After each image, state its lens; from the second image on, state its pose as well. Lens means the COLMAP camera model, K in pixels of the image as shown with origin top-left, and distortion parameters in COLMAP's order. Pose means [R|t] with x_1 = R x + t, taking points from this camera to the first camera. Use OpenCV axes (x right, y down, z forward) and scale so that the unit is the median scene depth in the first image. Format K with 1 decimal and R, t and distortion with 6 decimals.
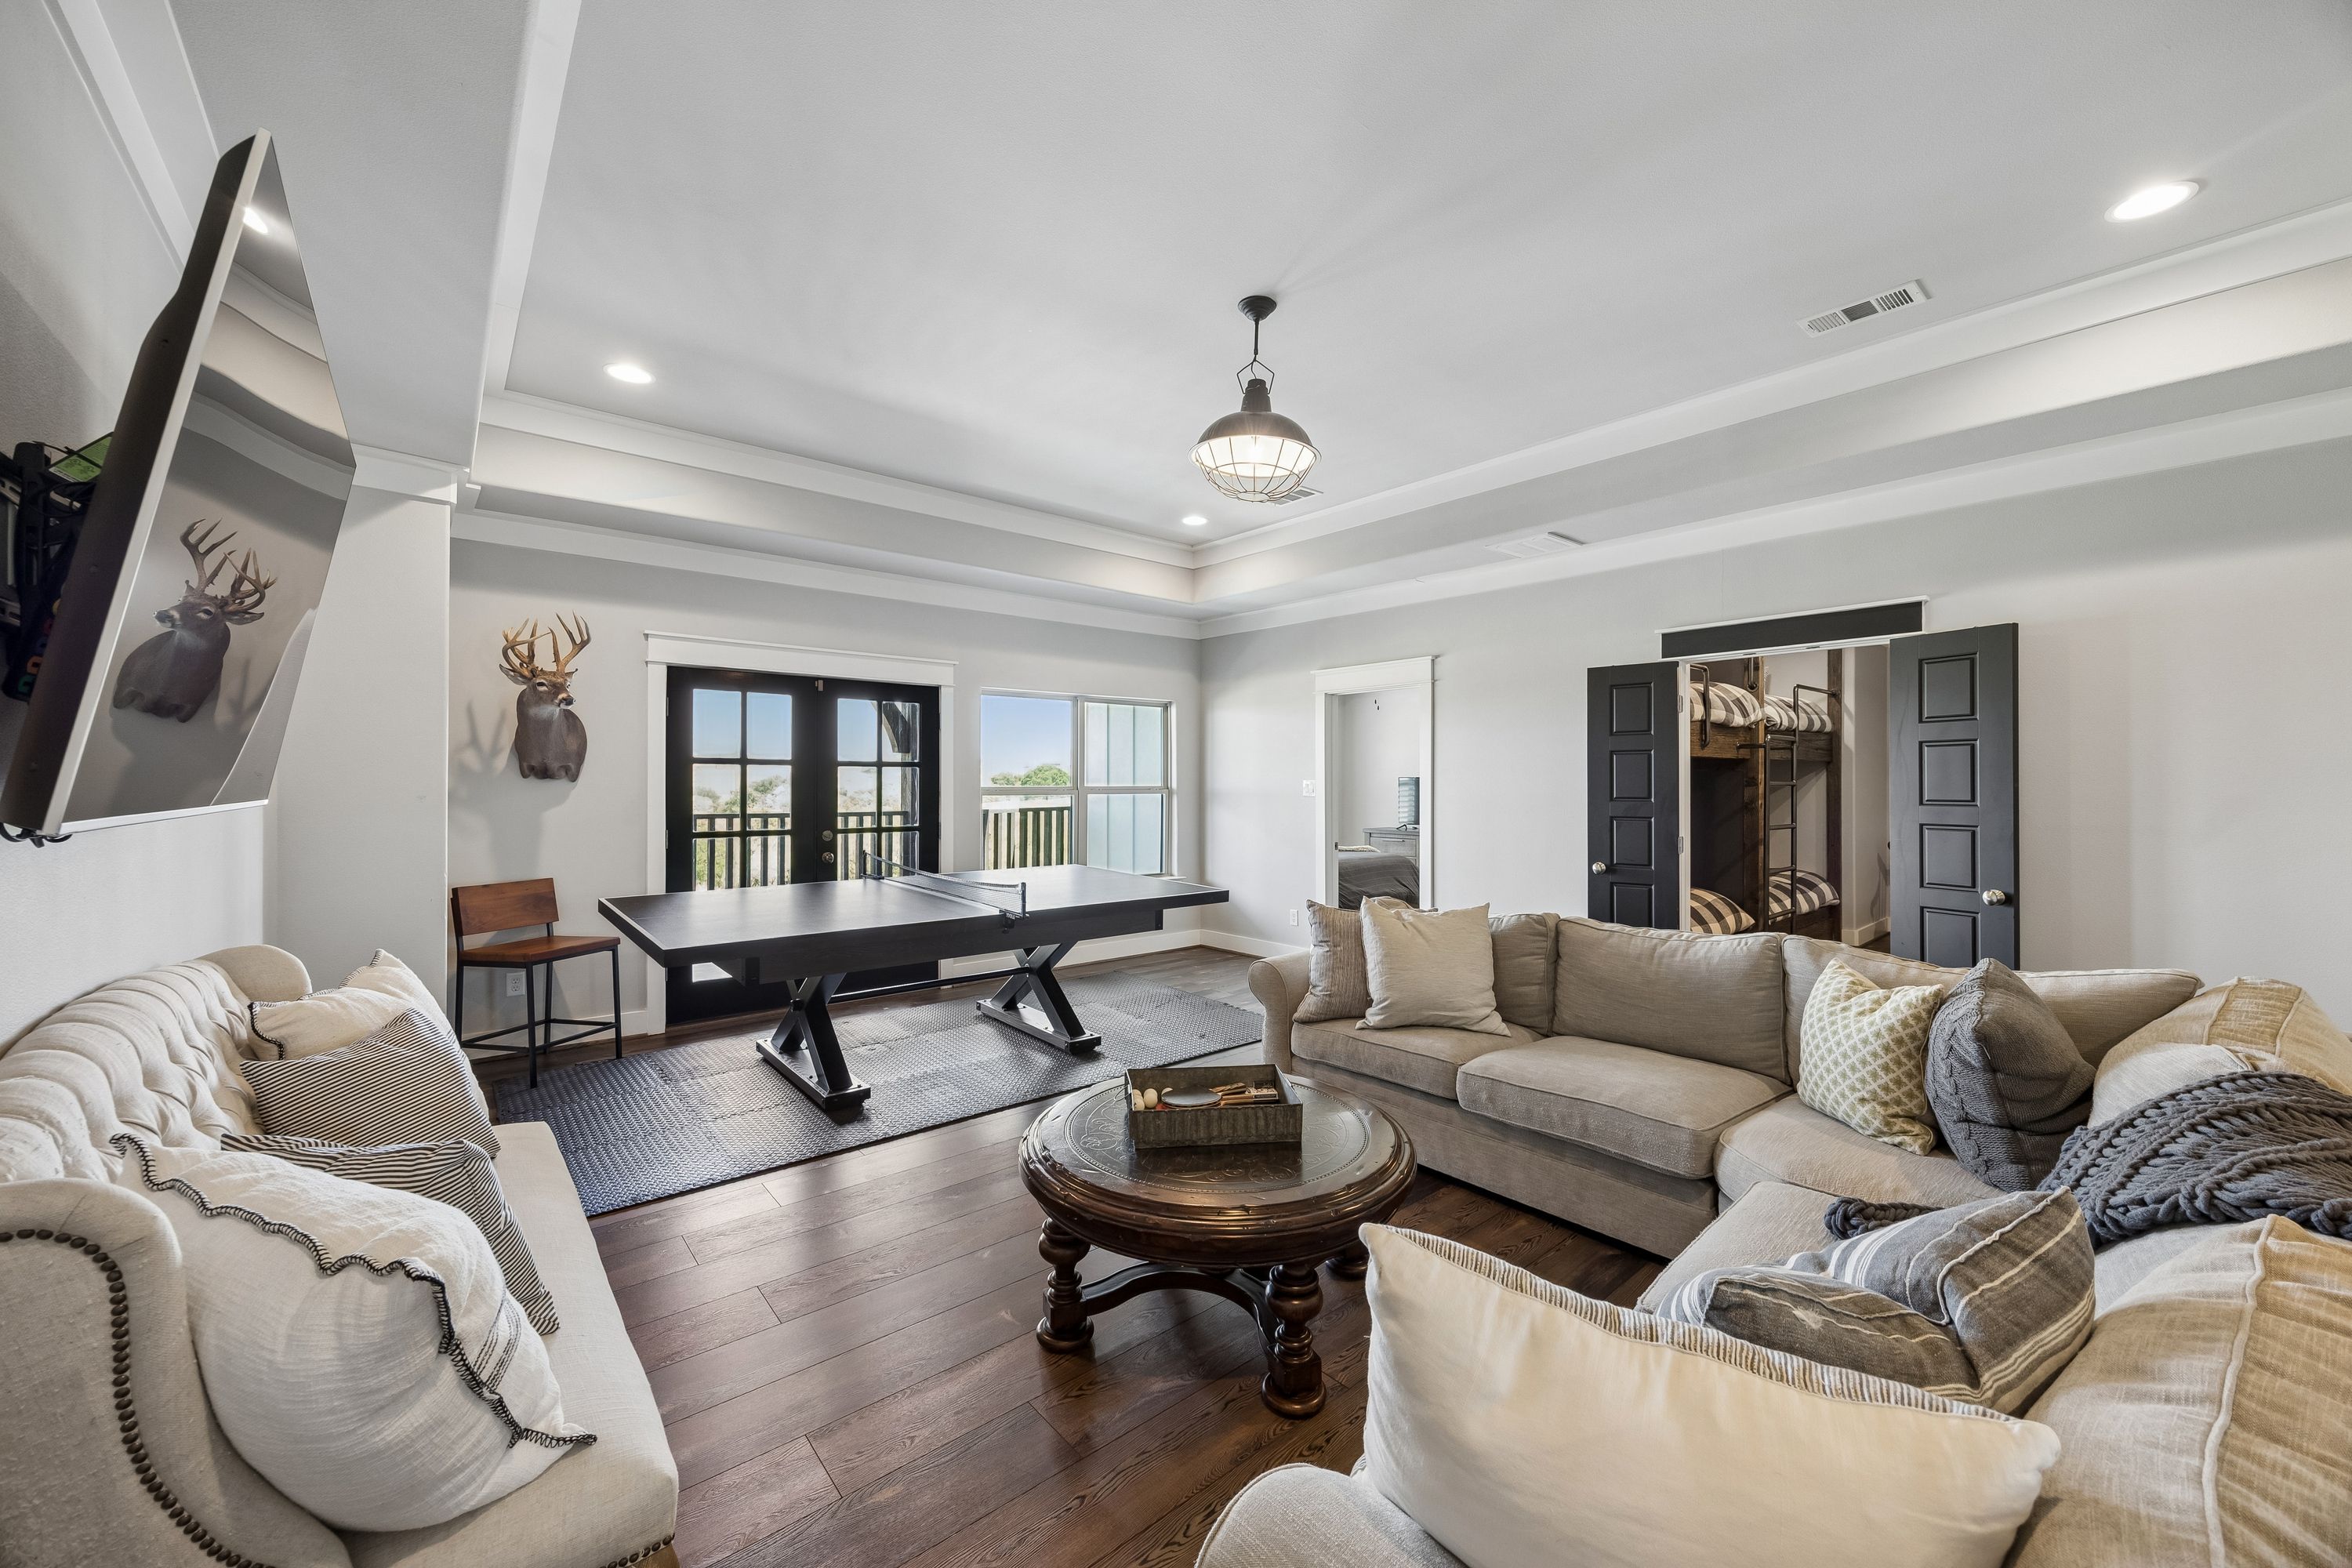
lens RADIAL K [[895.3, 0, 1166.1], [0, 895.3, 779.6], [0, 0, 1]] dist [0.002156, 0.000312]
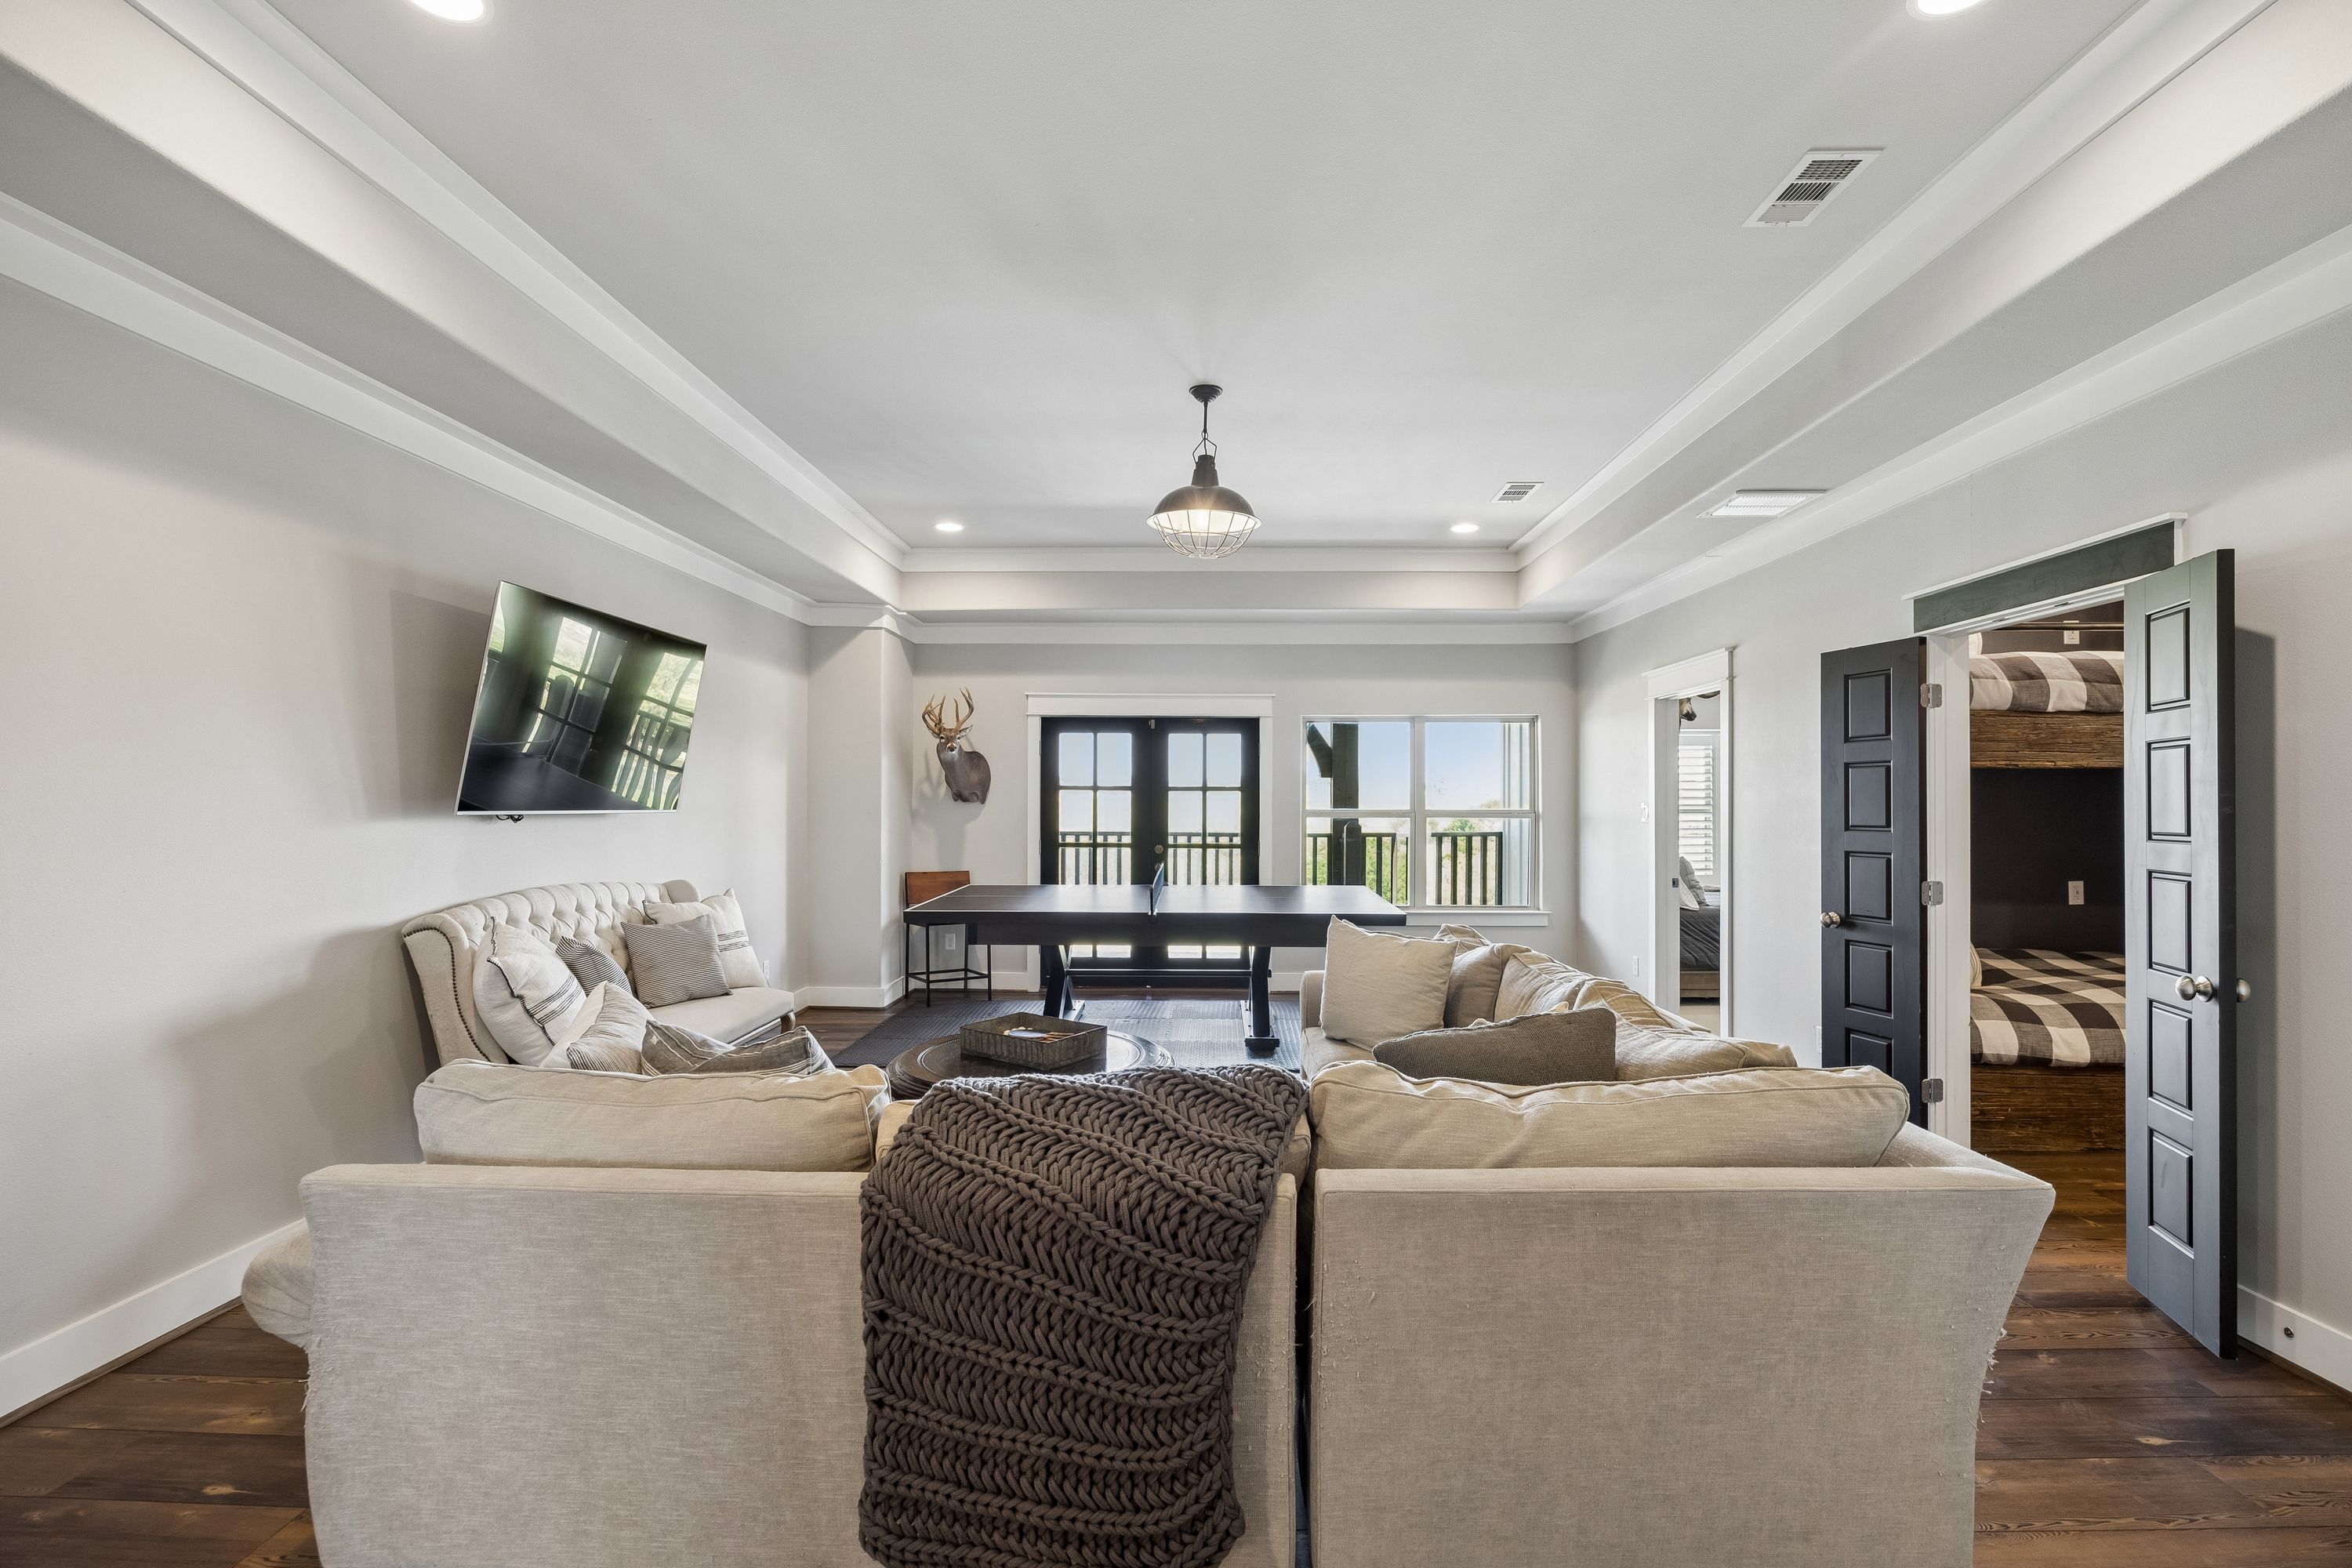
lens RADIAL K [[1036.0, 0, 1181.7], [0, 1036.0, 788.2], [0, 0, 1]] dist [-0.024818, 0.000036]
pose [[0.745247, -0.010082, -0.666712, 0.578968], [-0.000851, 0.999870, -0.016072, 0.003173], [0.666788, 0.012545, 0.745142, -0.005290]]
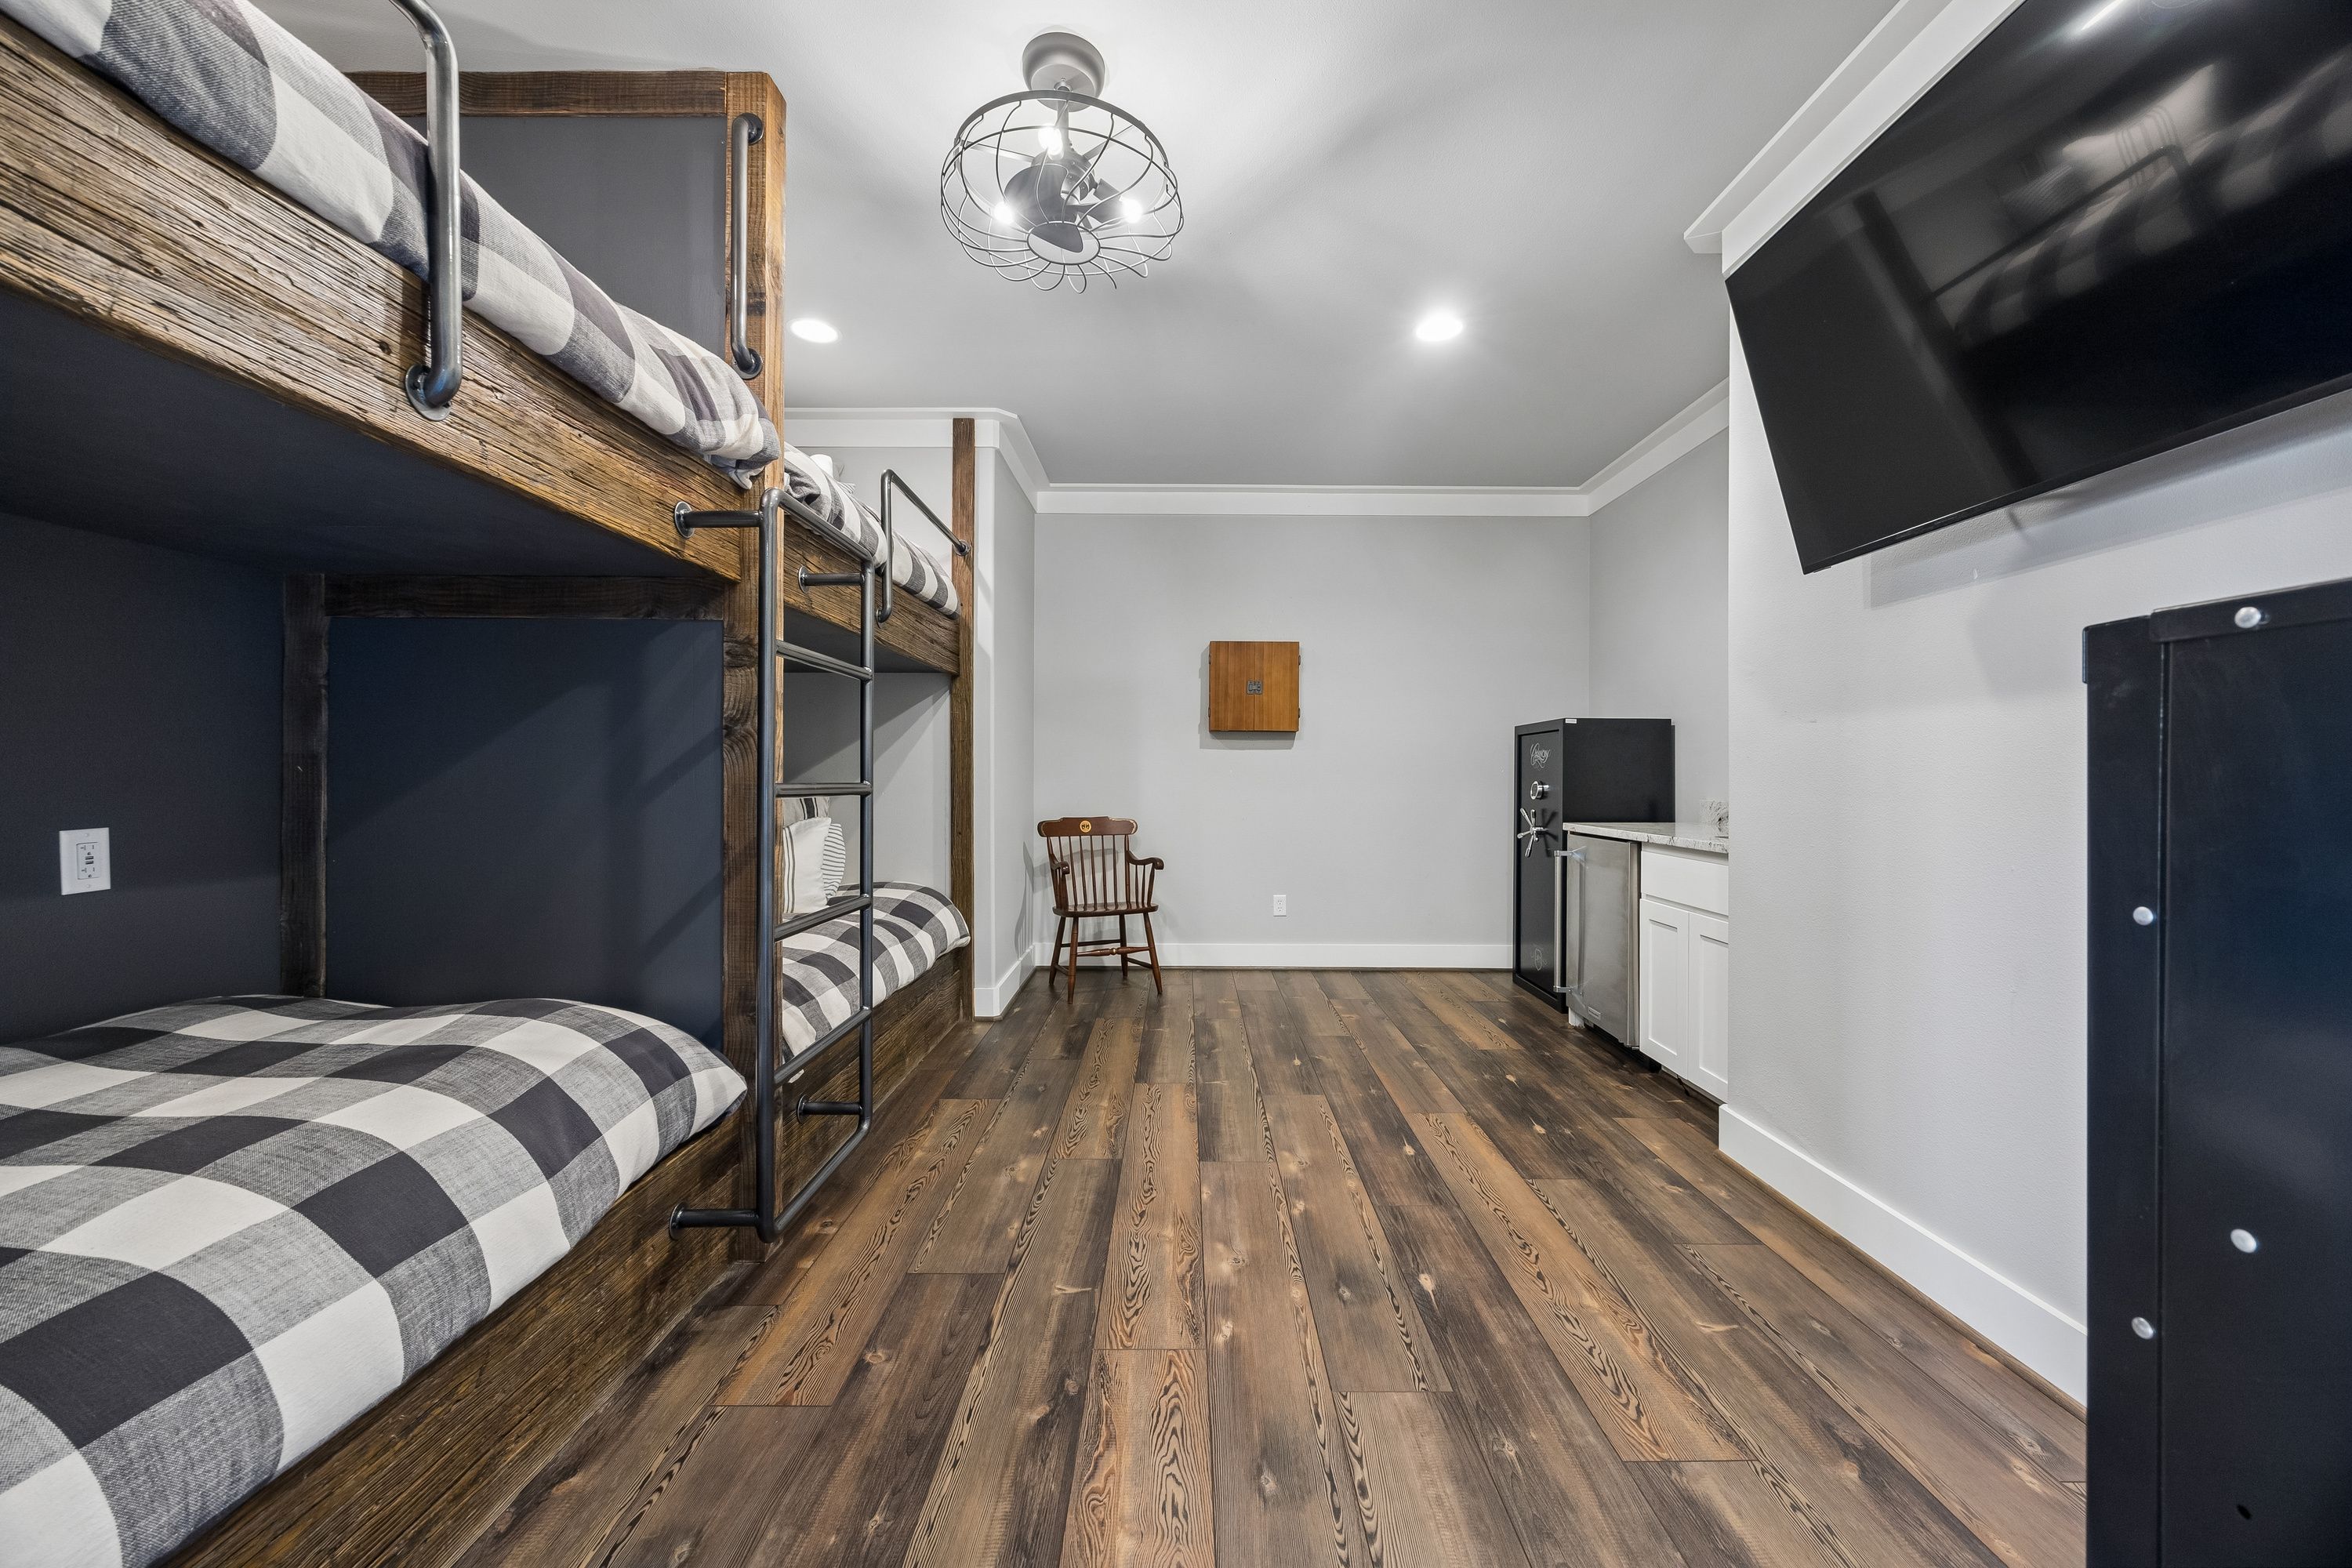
lens RADIAL K [[895.3, 0, 1173.4], [0, 895.3, 778.9], [0, 0, 1]] dist [0.002156, 0.000312]
pose [[0.654669, -0.002281, 0.755912, 0.580109], [-0.000579, 0.999994, 0.003519, 0.054669], [-0.755915, -0.002741, 0.654664, 0.759964]]
